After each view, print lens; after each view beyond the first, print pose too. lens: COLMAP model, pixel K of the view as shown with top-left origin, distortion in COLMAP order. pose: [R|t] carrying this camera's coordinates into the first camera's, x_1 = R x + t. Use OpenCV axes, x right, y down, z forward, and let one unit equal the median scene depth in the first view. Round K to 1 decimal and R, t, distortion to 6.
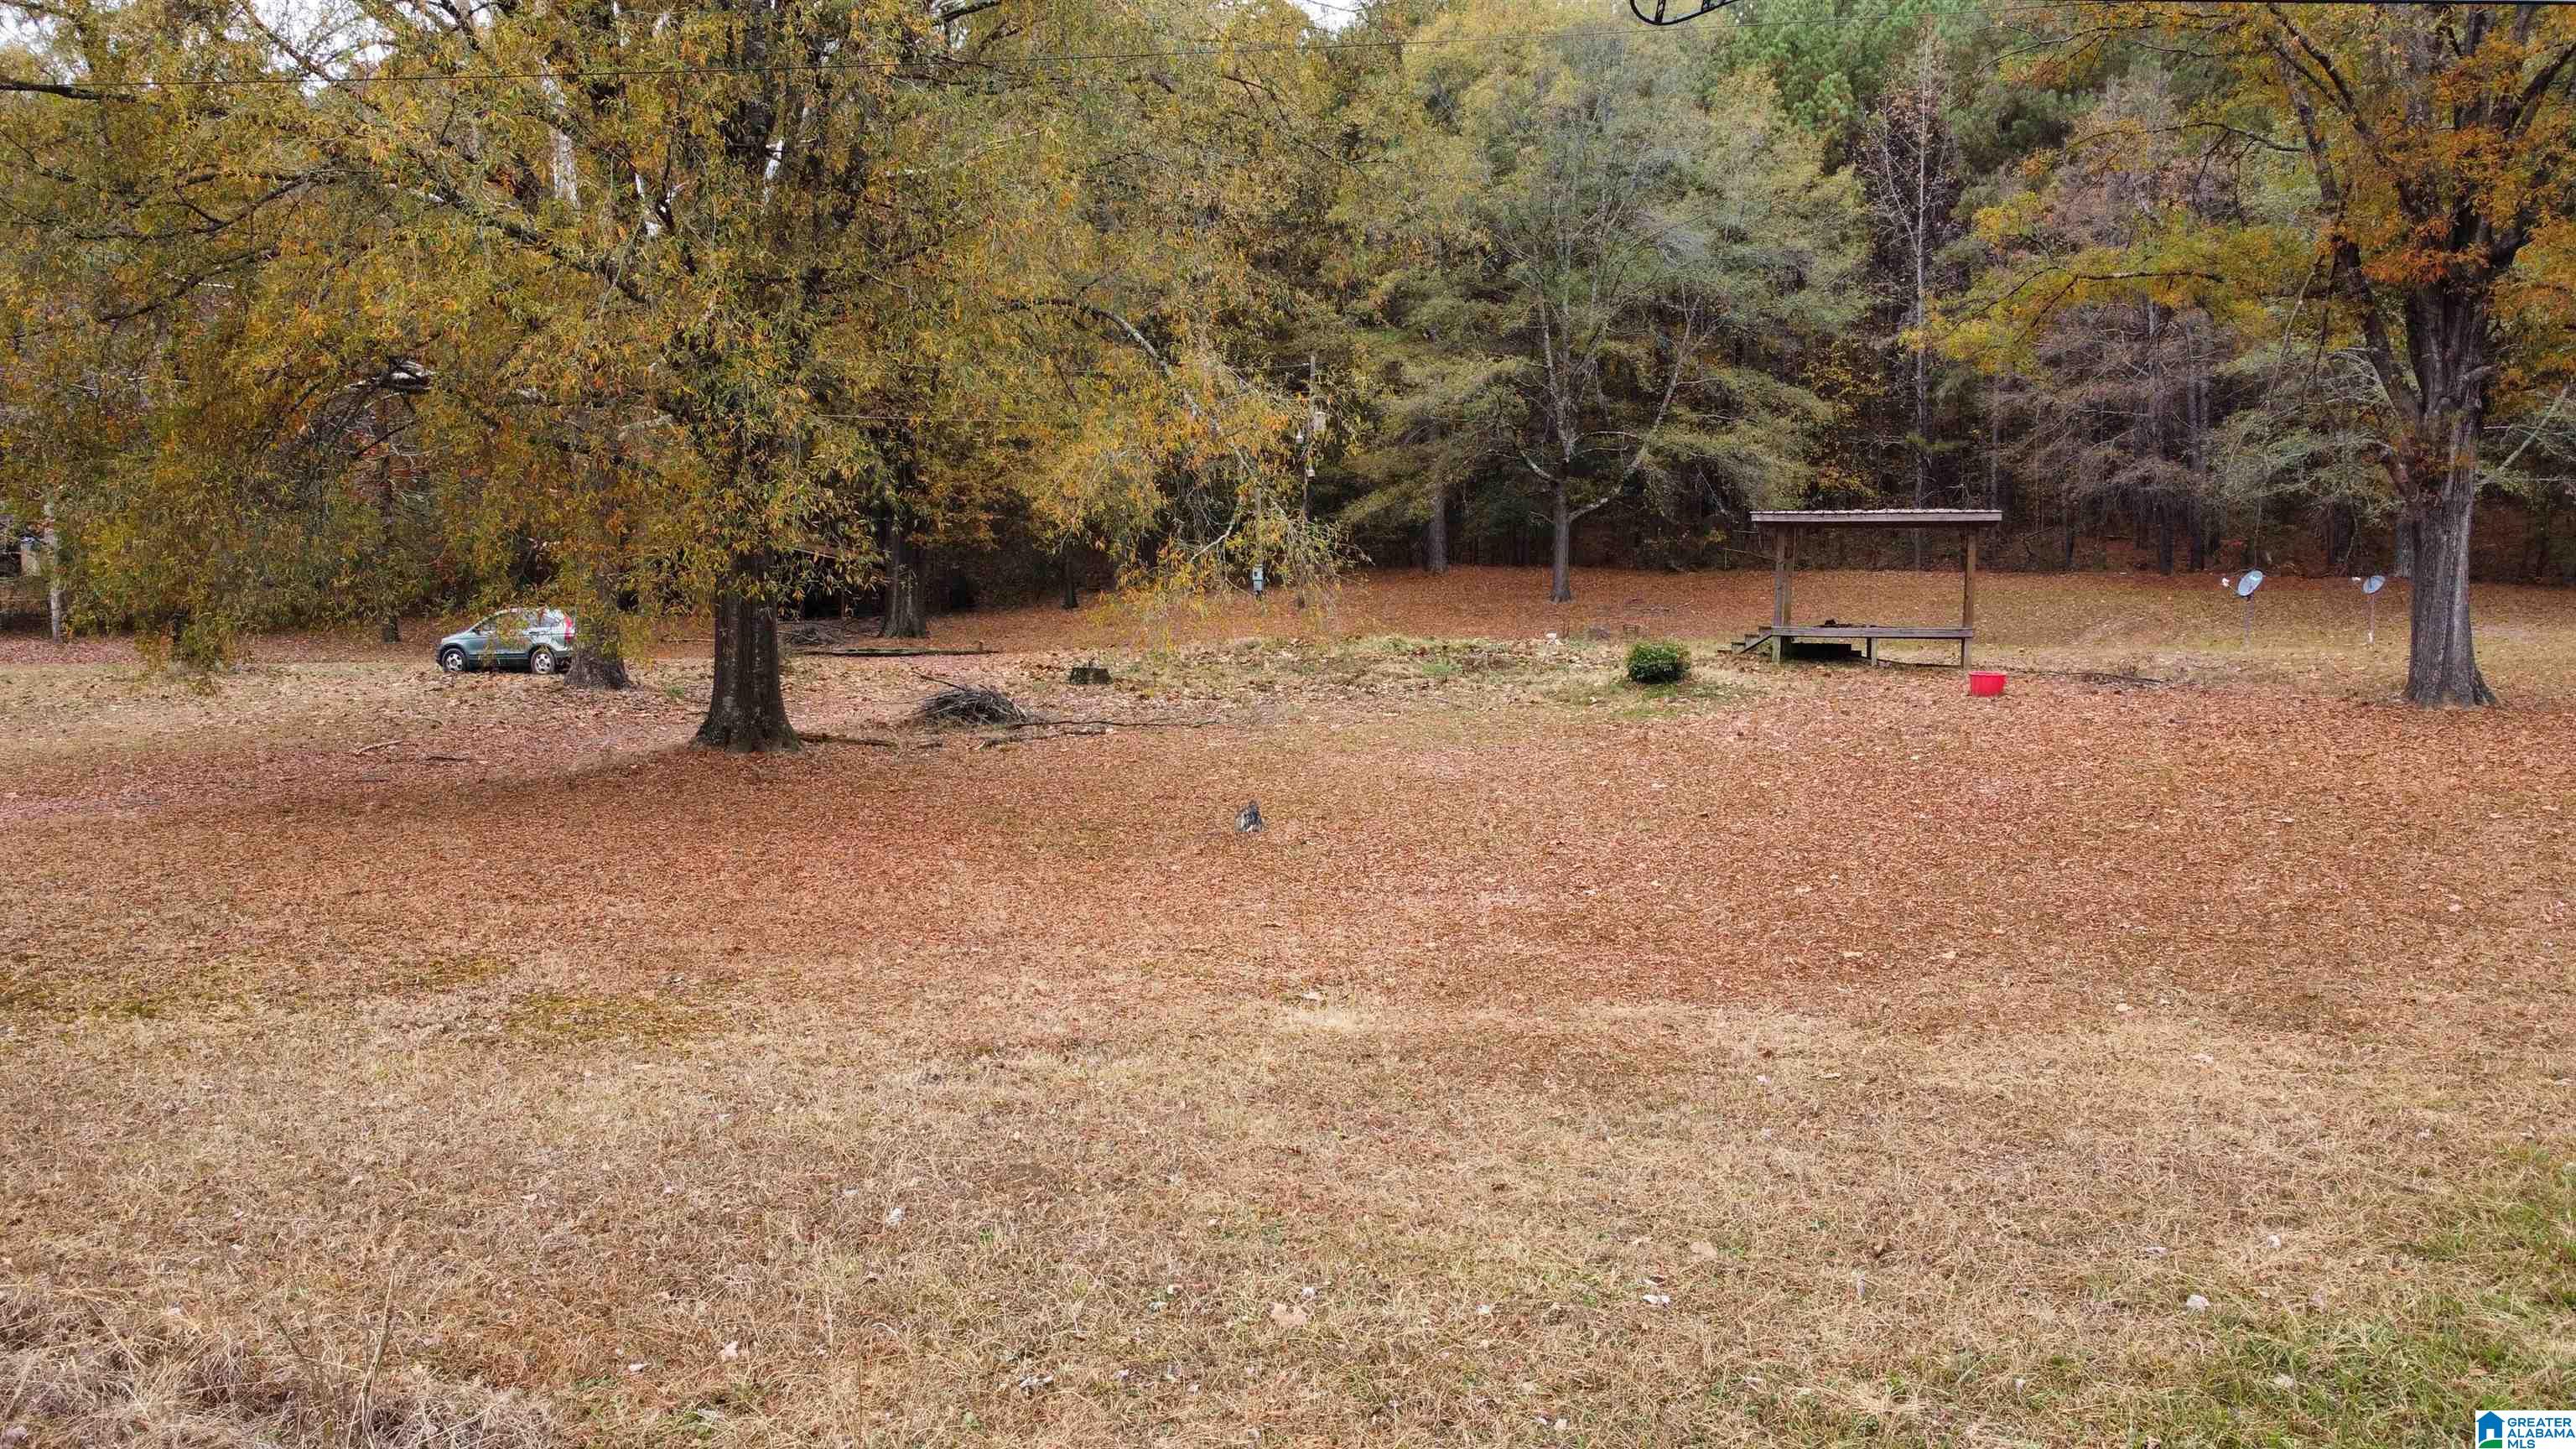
lens RADIAL K [[1917.5, 0, 1290.9], [0, 1917.5, 719.9], [0, 0, 1]] dist [0.012368, -0.021109]
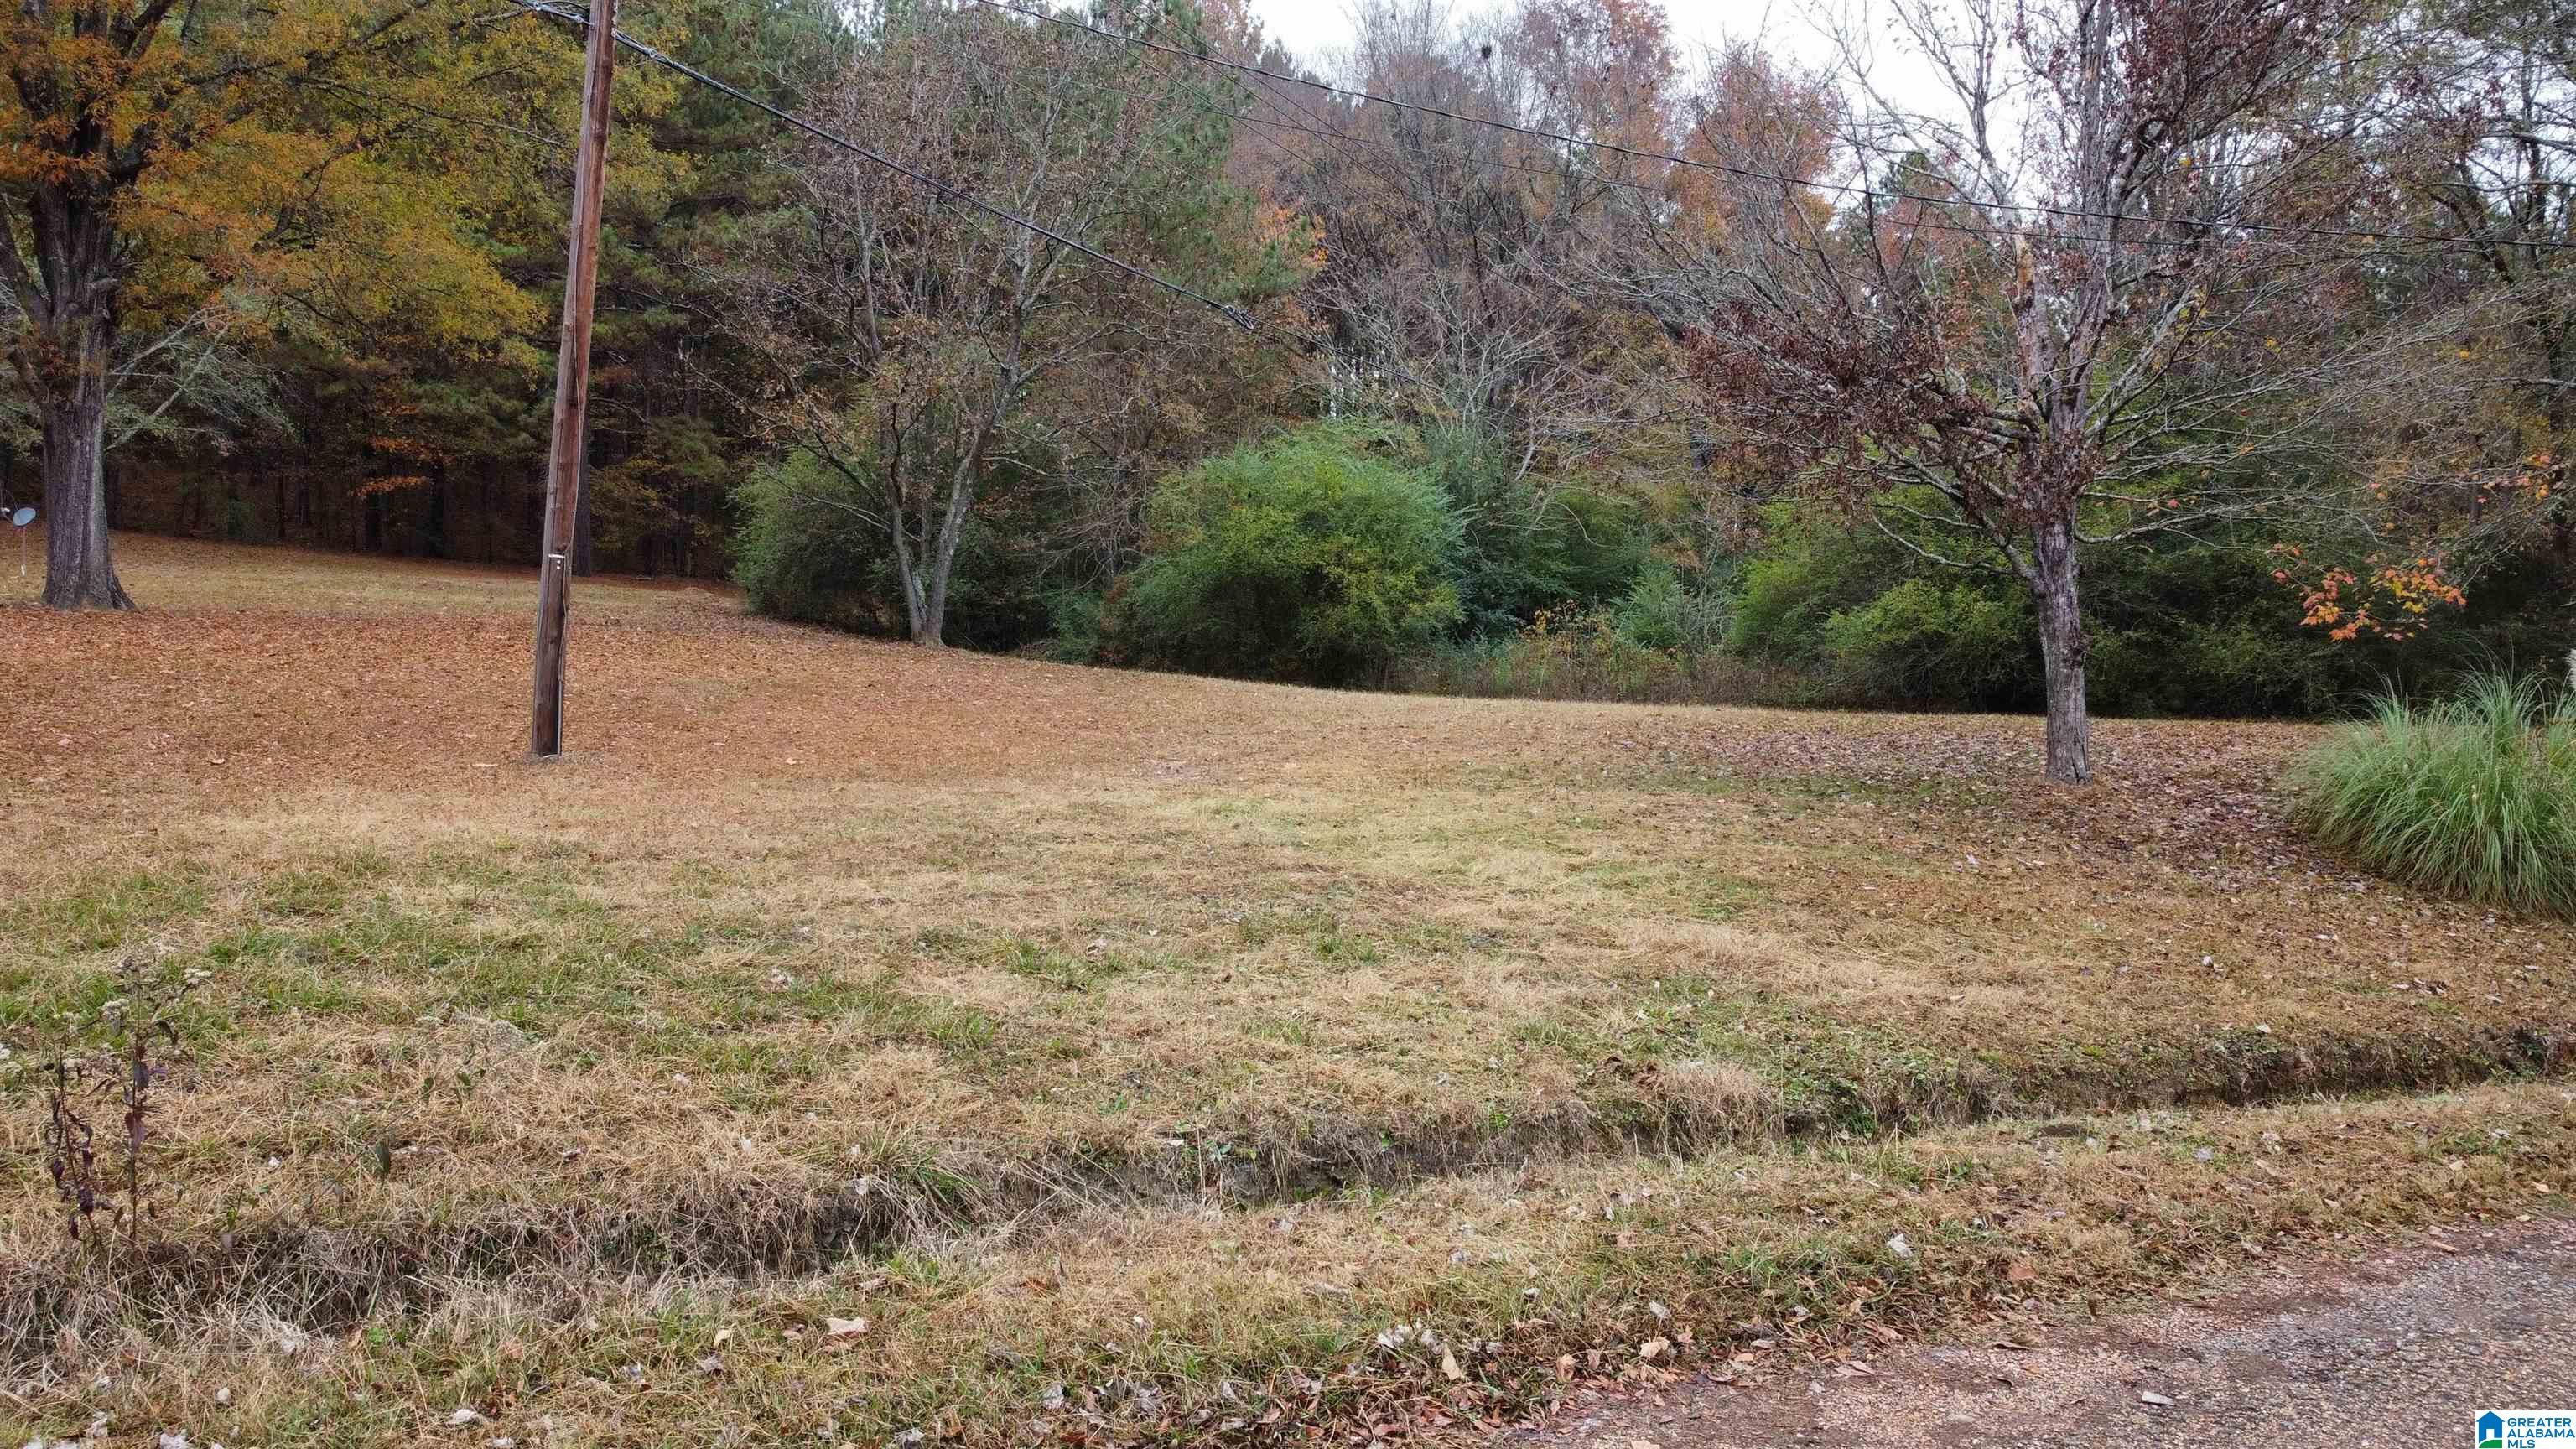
lens RADIAL K [[1917.5, 0, 1295.4], [0, 1917.5, 733.4], [0, 0, 1]] dist [0.012368, -0.021109]
pose [[0.466581, -0.032066, 0.883897, 0.000897], [0.020243, 0.999468, 0.025573, 0.025178], [-0.884247, 0.005961, 0.466982, -0.020977]]
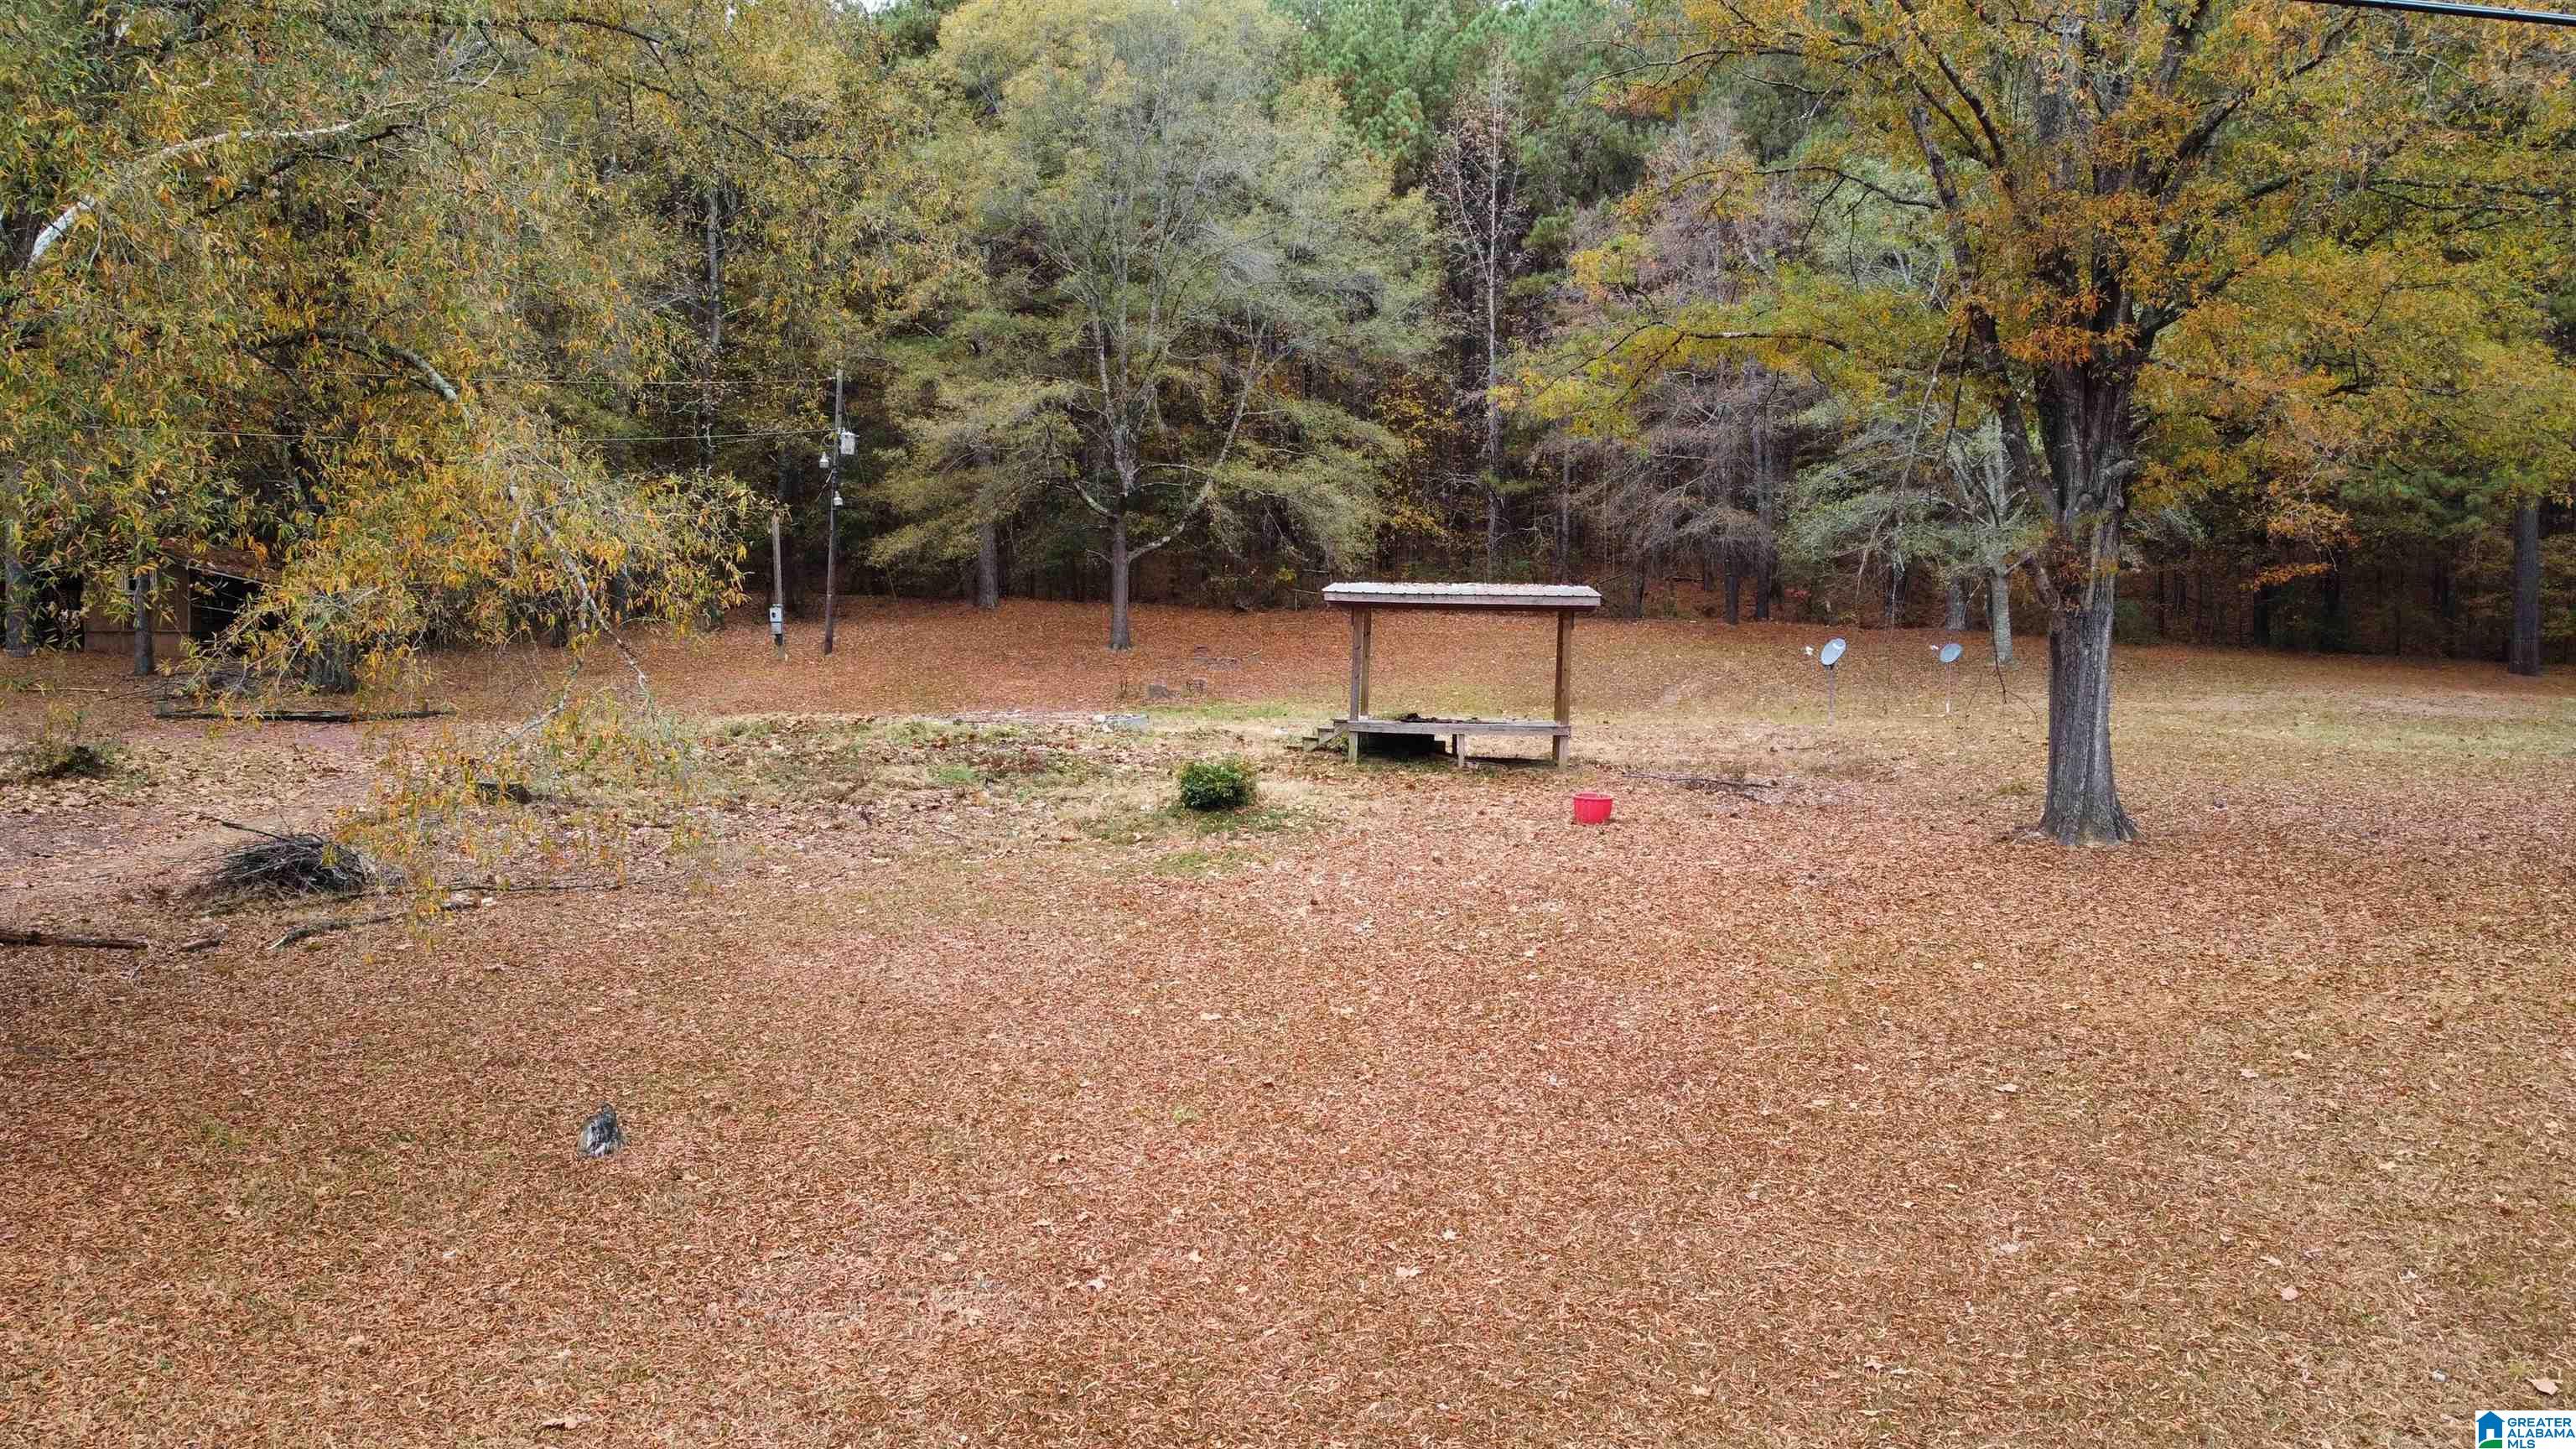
lens RADIAL K [[1917.5, 0, 1294.9], [0, 1917.5, 716.8], [0, 0, 1]] dist [0.012368, -0.021109]
pose [[0.975544, -0.006509, 0.219706, 0.027811], [0.006629, 0.999978, 0.000192, -0.037539], [-0.219702, 0.001269, 0.975566, 0.120145]]
